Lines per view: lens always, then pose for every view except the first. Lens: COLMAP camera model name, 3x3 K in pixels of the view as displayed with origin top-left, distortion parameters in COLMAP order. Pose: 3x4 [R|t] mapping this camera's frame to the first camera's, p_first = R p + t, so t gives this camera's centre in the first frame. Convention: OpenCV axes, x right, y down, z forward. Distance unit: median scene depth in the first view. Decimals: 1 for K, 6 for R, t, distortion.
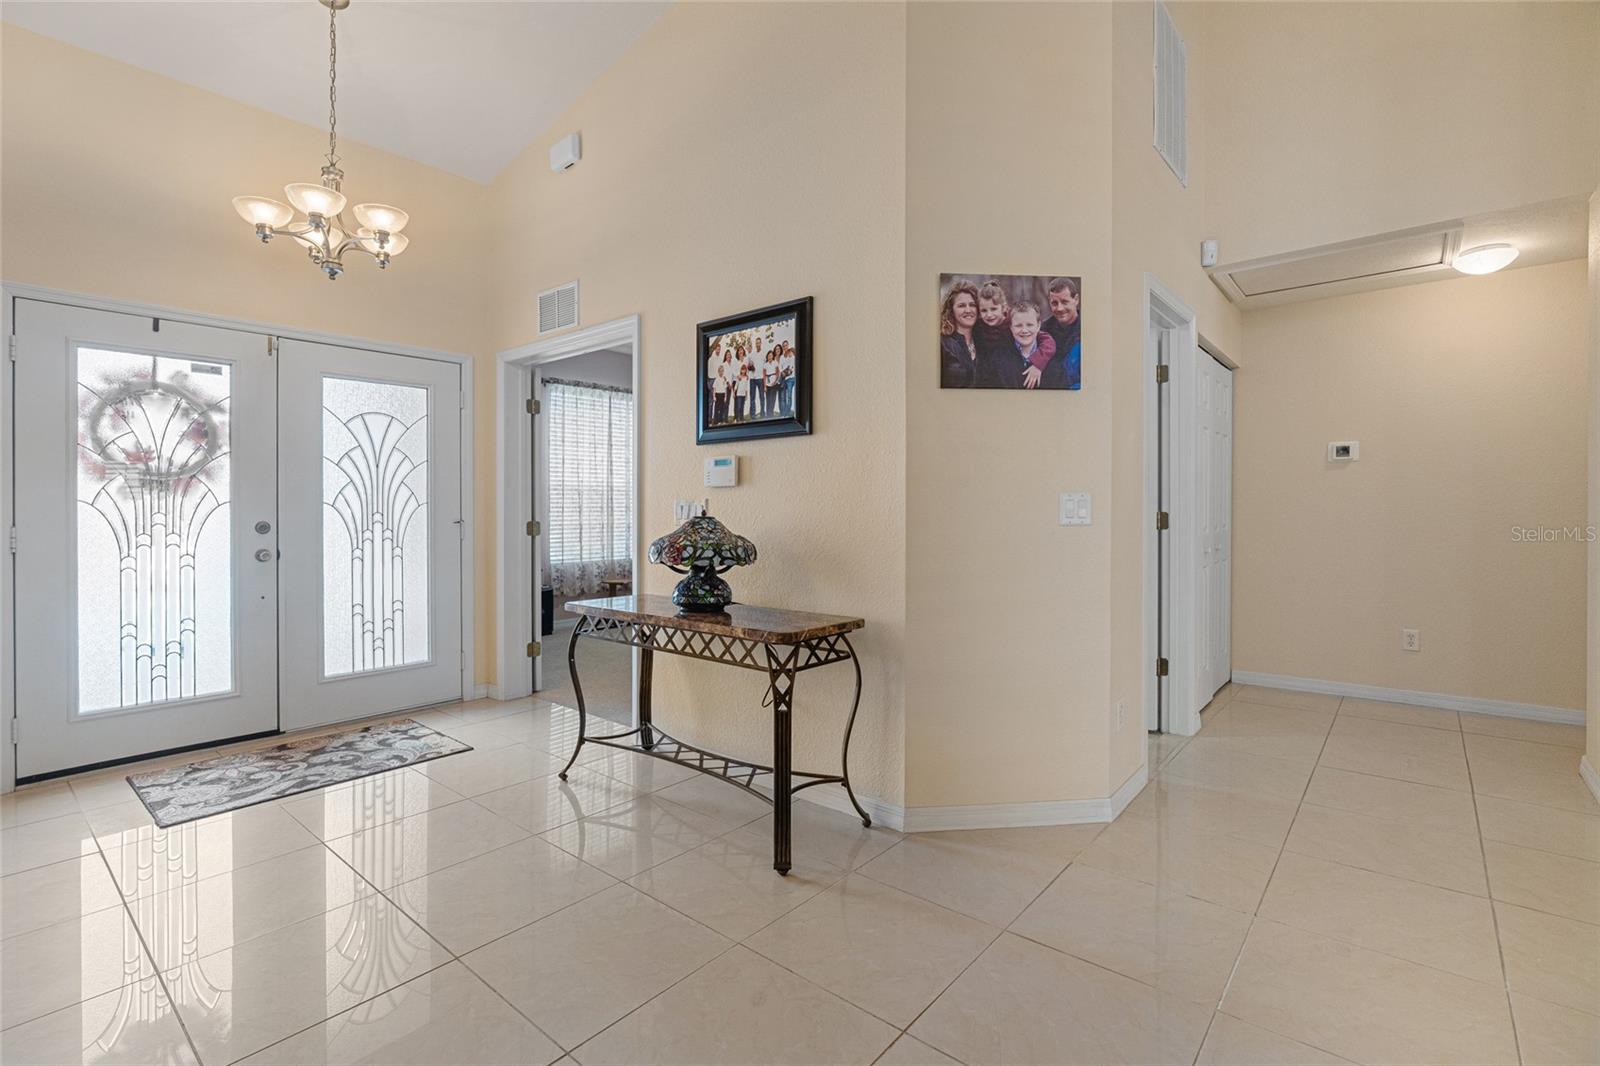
lens RADIAL K [[728.4, 0, 797.3], [0, 728.4, 513.7], [0, 0, 1]] dist [-0.004872, 0.001814]
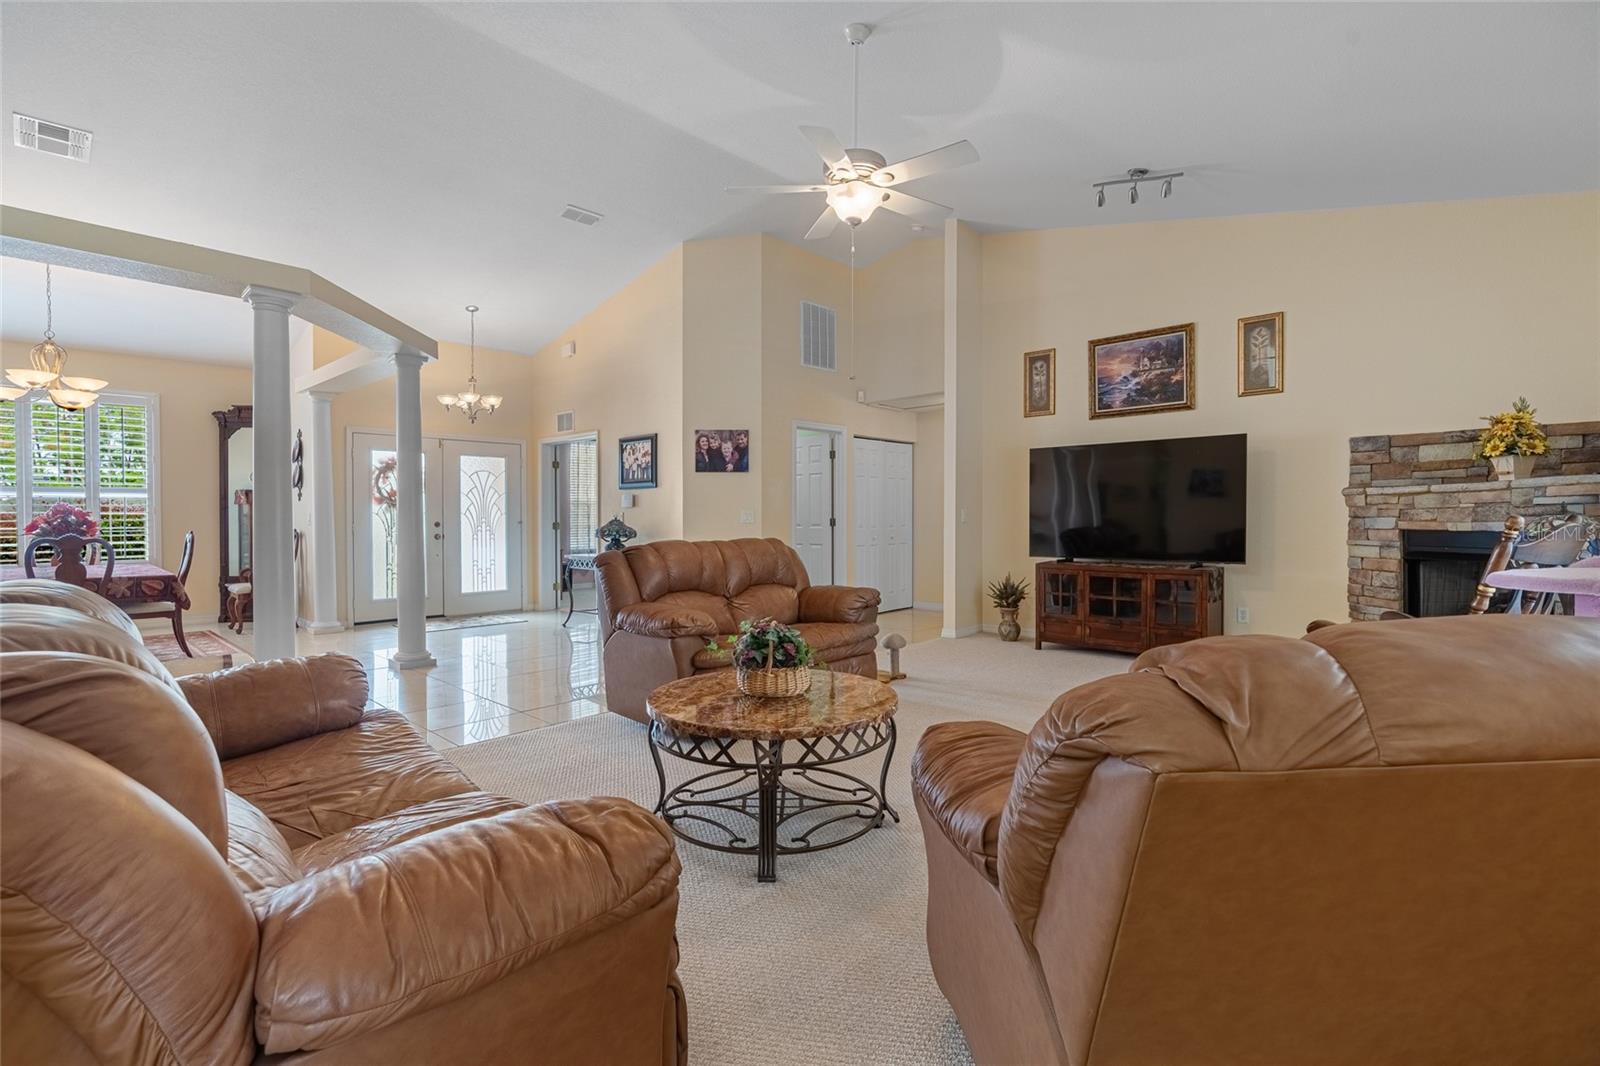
lens RADIAL K [[728.4, 0, 790.1], [0, 728.4, 533.0], [0, 0, 1]] dist [-0.004872, 0.001814]
pose [[0.997853, 0.002557, -0.065440, 0.582506], [-0.001444, 0.999854, 0.017037, 0.006936], [0.065474, -0.016906, 0.997711, -1.357002]]
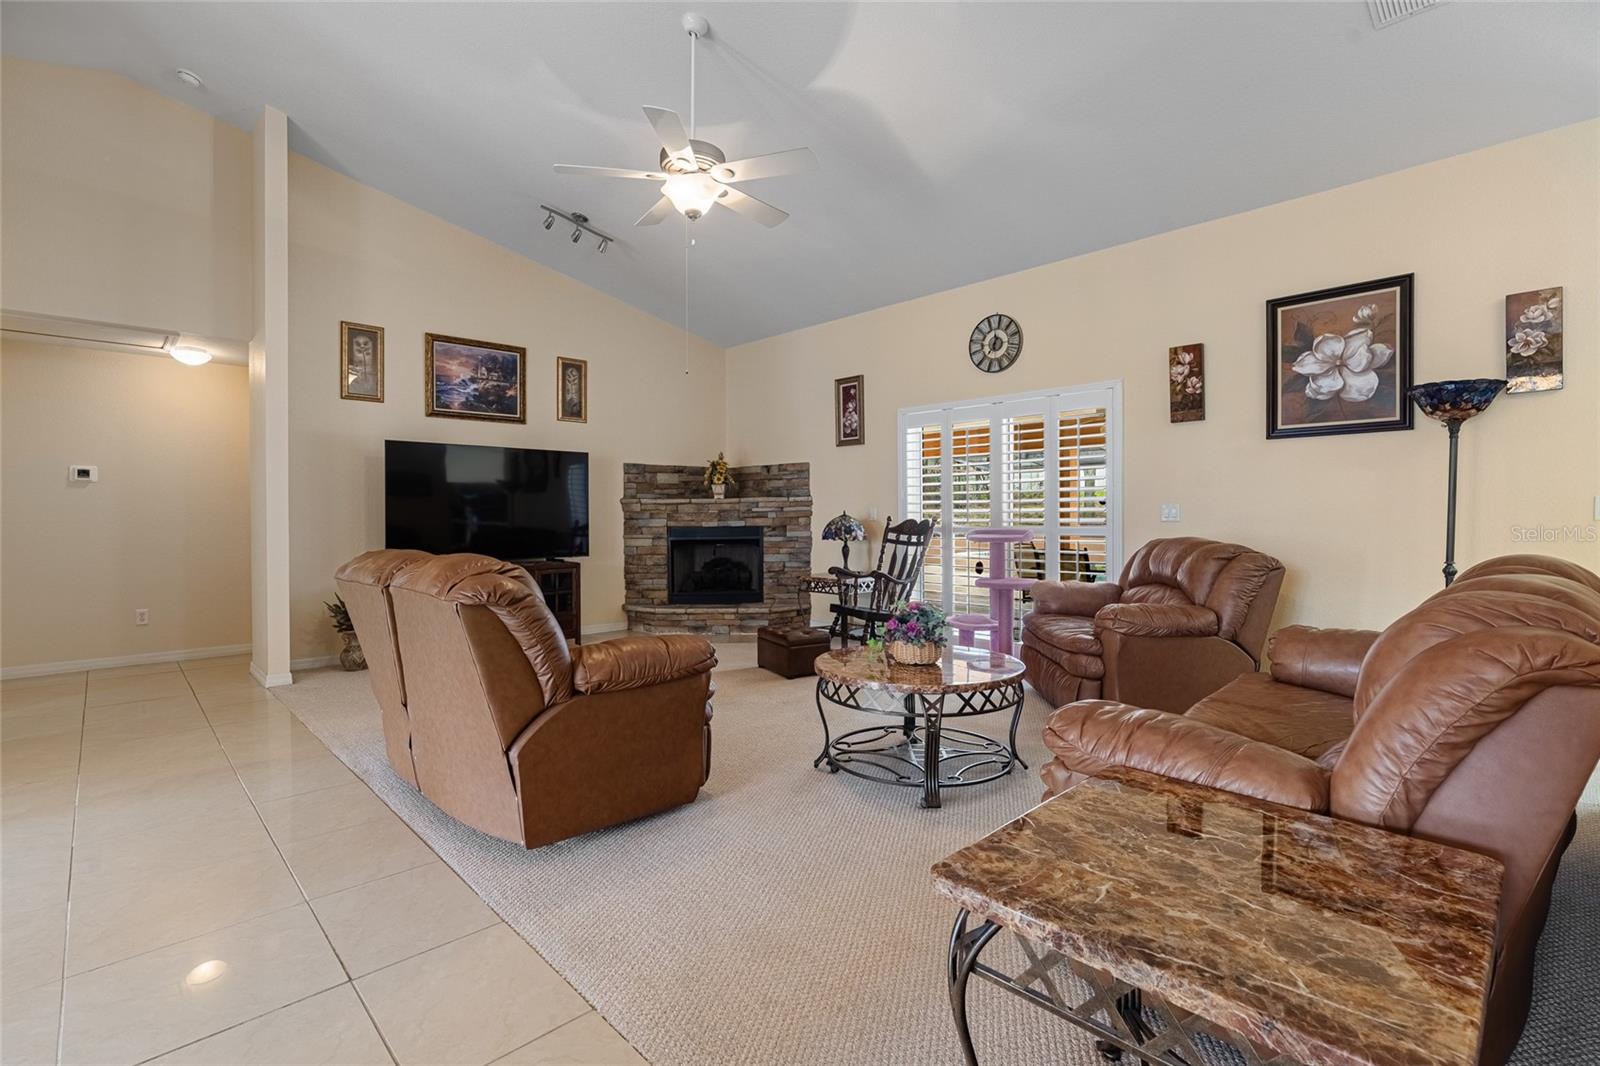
lens RADIAL K [[728.4, 0, 799.0], [0, 728.4, 527.7], [0, 0, 1]] dist [-0.004872, 0.001814]
pose [[0.106229, -0.006299, 0.994322, -0.486515], [0.011009, 0.999926, 0.005158, 0.019075], [-0.994281, 0.010398, 0.106290, -0.475913]]
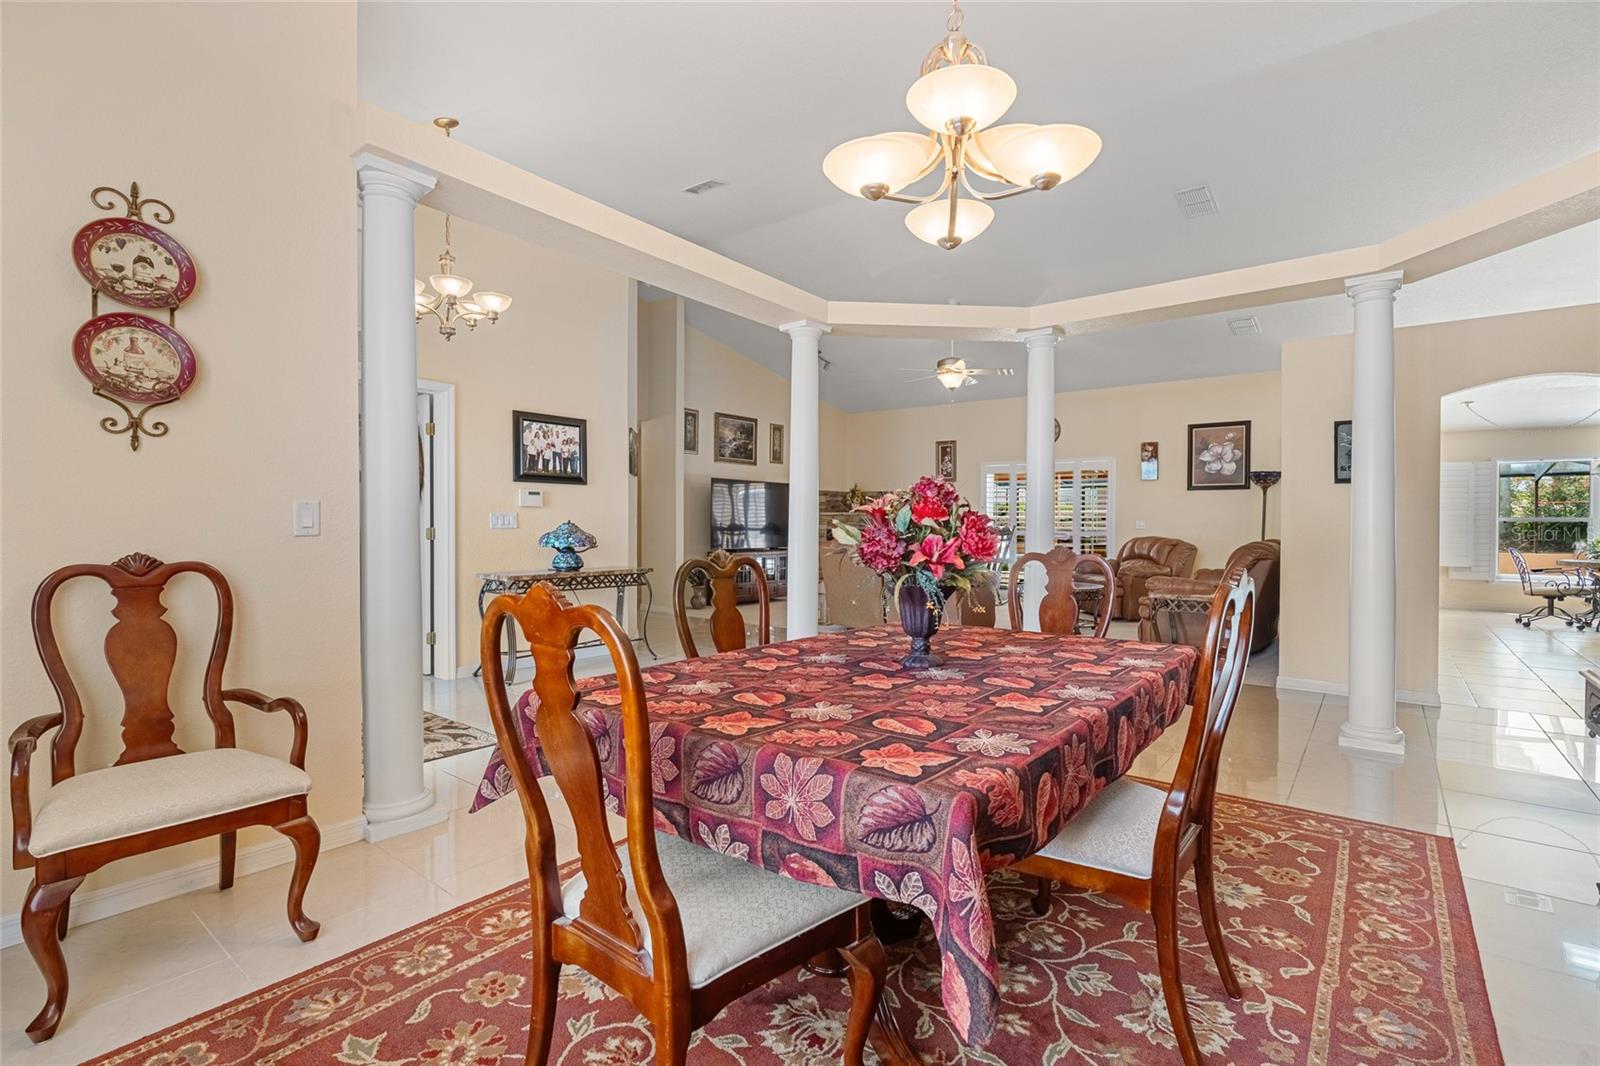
lens RADIAL K [[728.4, 0, 792.0], [0, 728.4, 541.4], [0, 0, 1]] dist [-0.004872, 0.001814]
pose [[-0.014219, -0.019030, 0.999718, -1.865317], [0.001563, 0.999817, 0.019054, 0.014191], [-0.999898, 0.001834, -0.014187, 0.380772]]
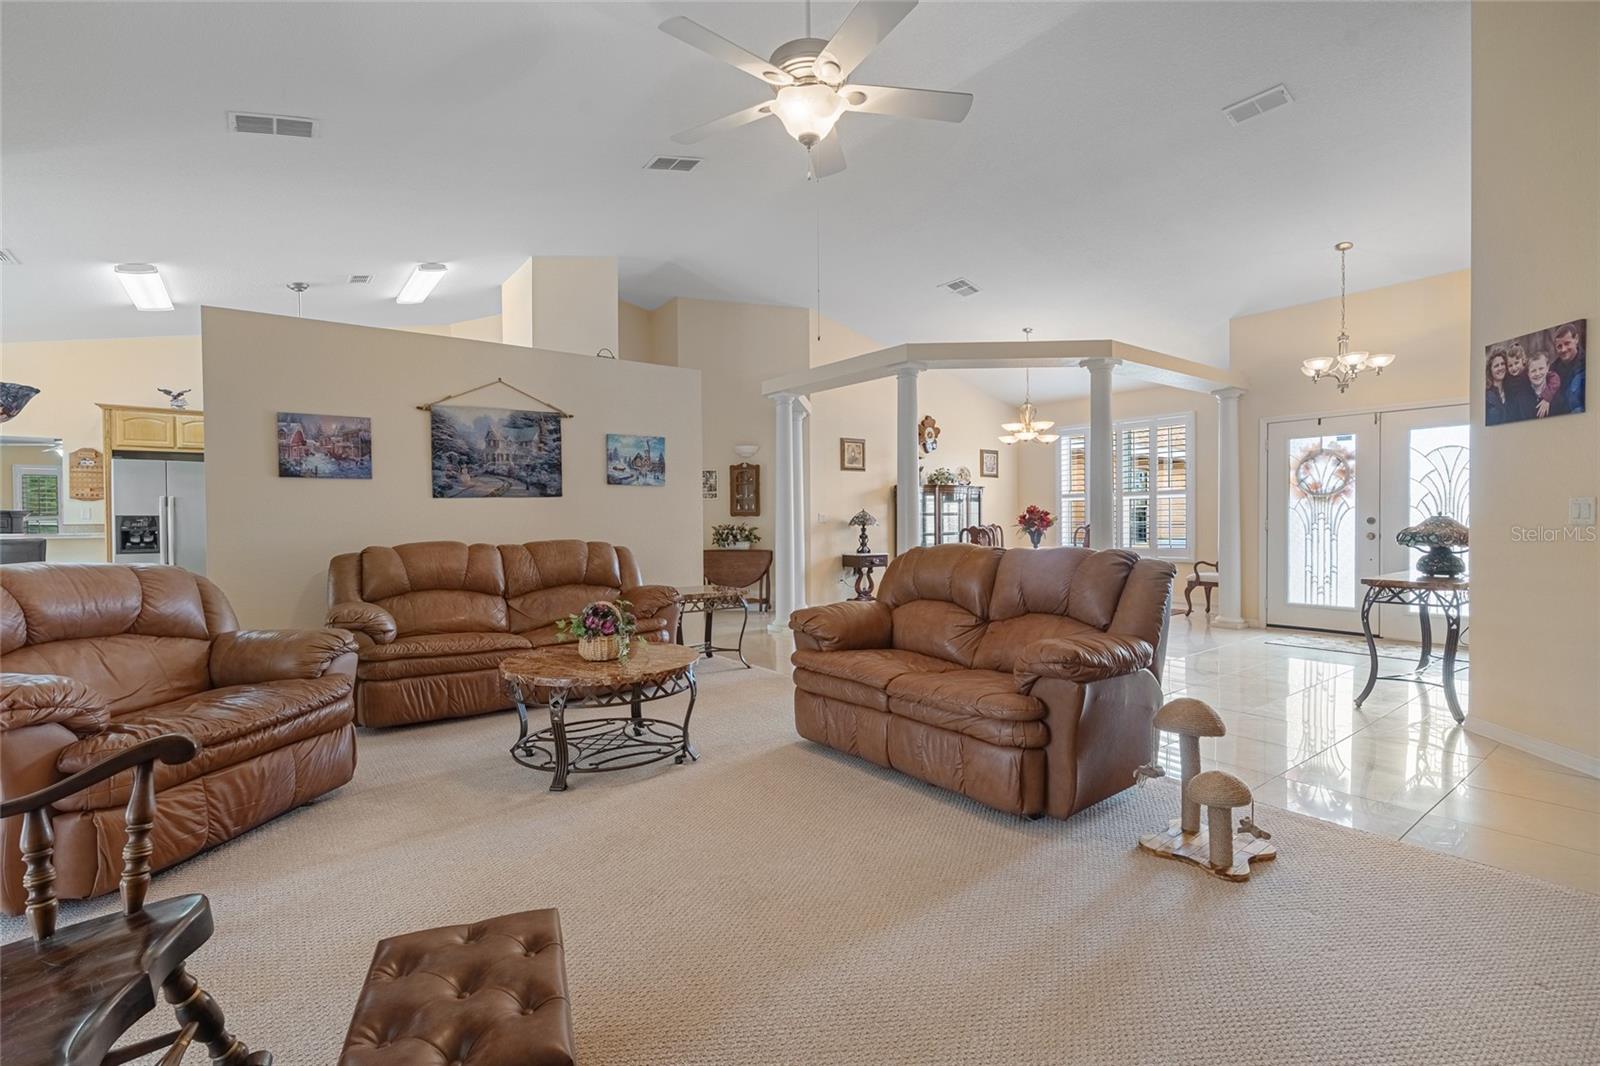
lens RADIAL K [[728.4, 0, 802.6], [0, 728.4, 521.1], [0, 0, 1]] dist [-0.004872, 0.001814]
pose [[-0.202232, 0.009555, -0.979291, 1.489129], [0.008547, 0.999932, 0.007991, -0.007952], [0.979300, -0.006754, -0.202299, -0.021510]]
